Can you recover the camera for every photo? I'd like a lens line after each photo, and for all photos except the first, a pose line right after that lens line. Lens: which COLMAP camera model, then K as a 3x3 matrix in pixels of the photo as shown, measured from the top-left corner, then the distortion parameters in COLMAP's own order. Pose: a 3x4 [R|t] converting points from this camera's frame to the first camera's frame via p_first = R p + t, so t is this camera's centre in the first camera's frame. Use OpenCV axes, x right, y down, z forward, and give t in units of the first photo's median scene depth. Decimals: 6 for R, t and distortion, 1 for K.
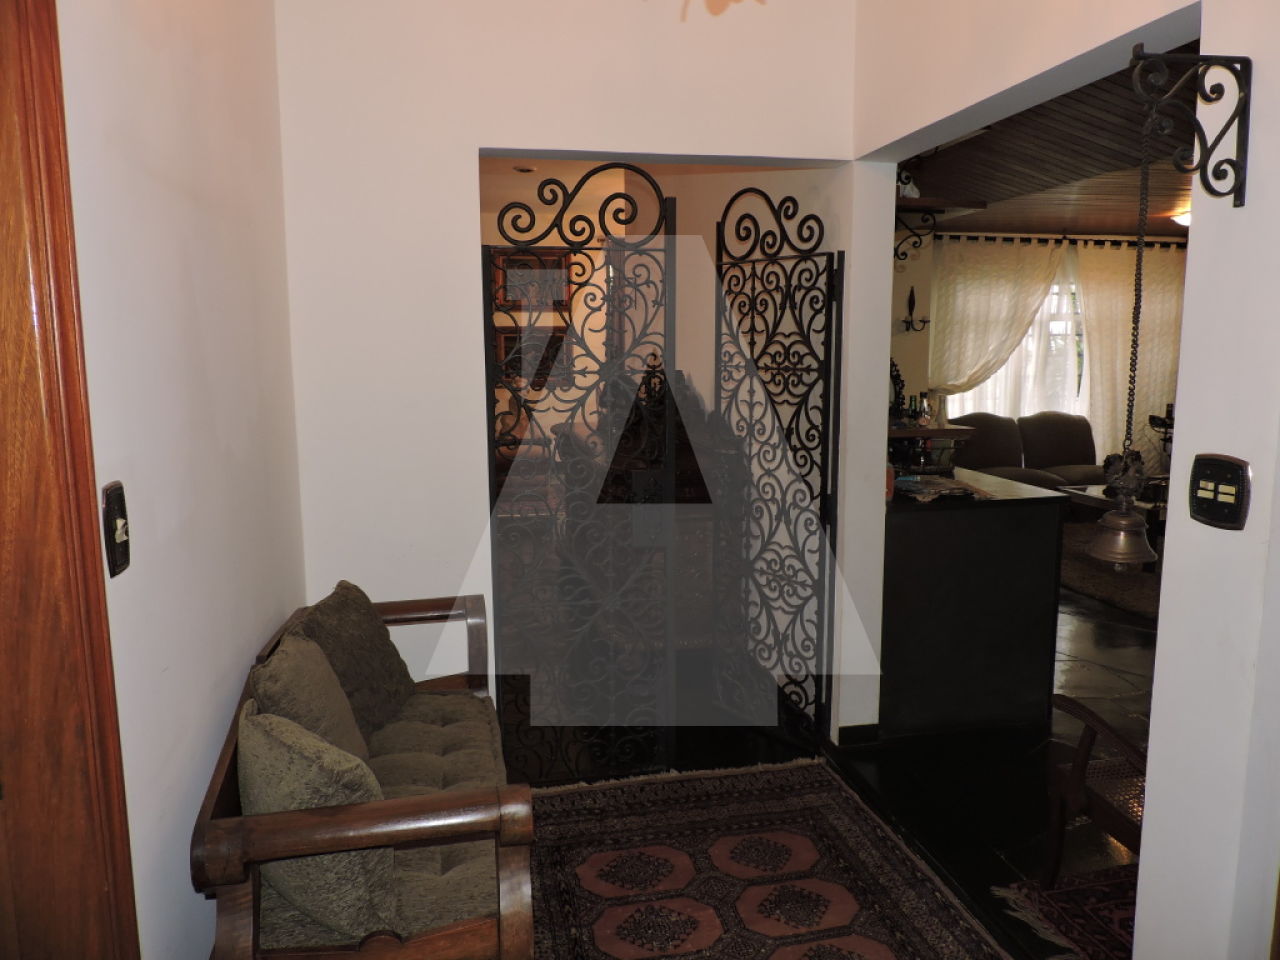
lens RADIAL K [[919.7, 0, 649.4], [0, 919.7, 472.3], [0, 0, 1]] dist [-0.012773, 0.007755]
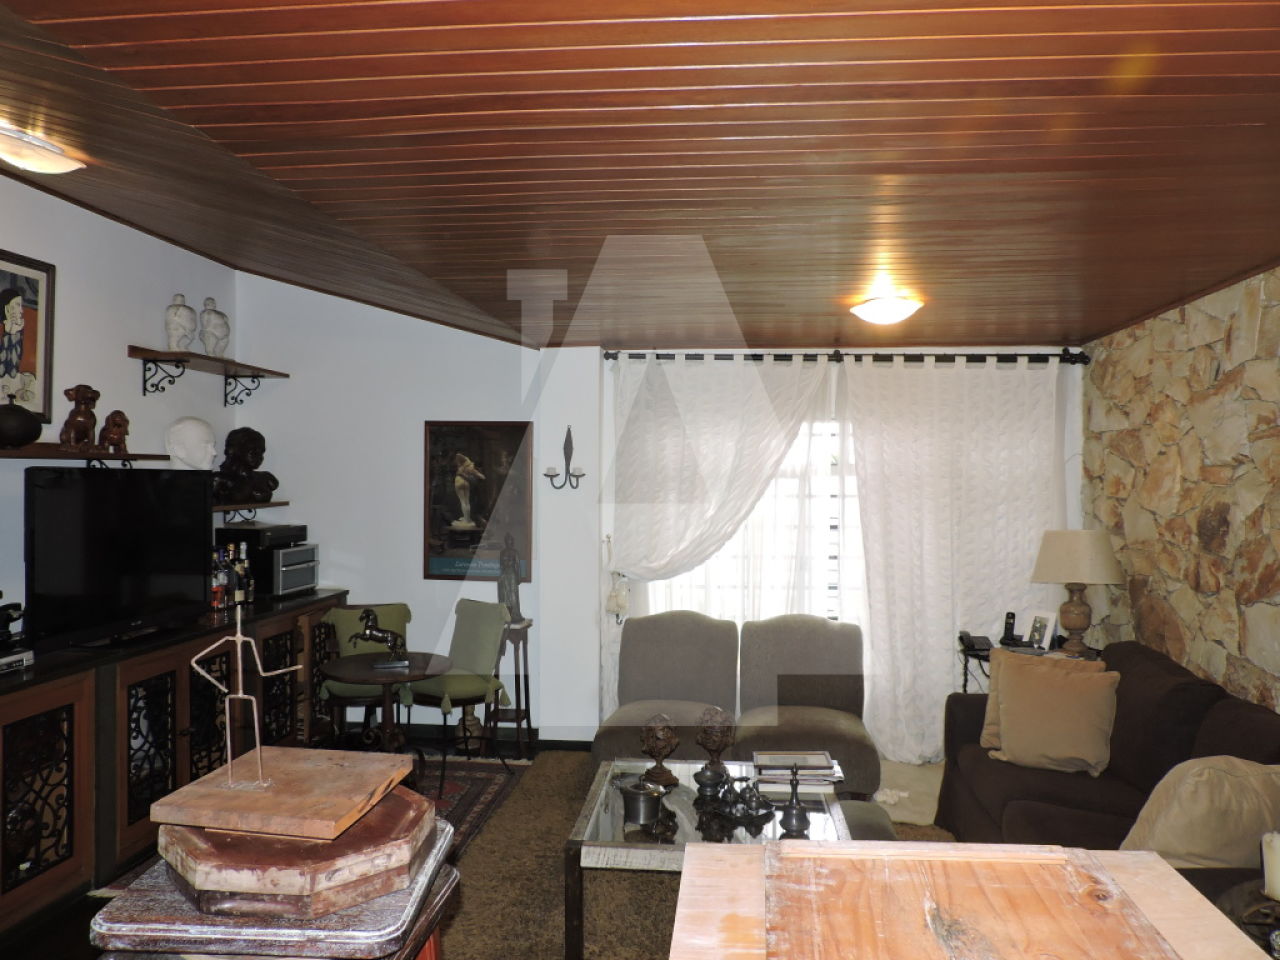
lens RADIAL K [[919.7, 0, 642.2], [0, 919.7, 483.4], [0, 0, 1]] dist [-0.012773, 0.007755]
pose [[0.948160, 0.016503, -0.317364, 0.664378], [-0.056428, 0.991524, -0.117026, -0.093938], [0.312743, 0.128868, 0.941055, 0.424100]]
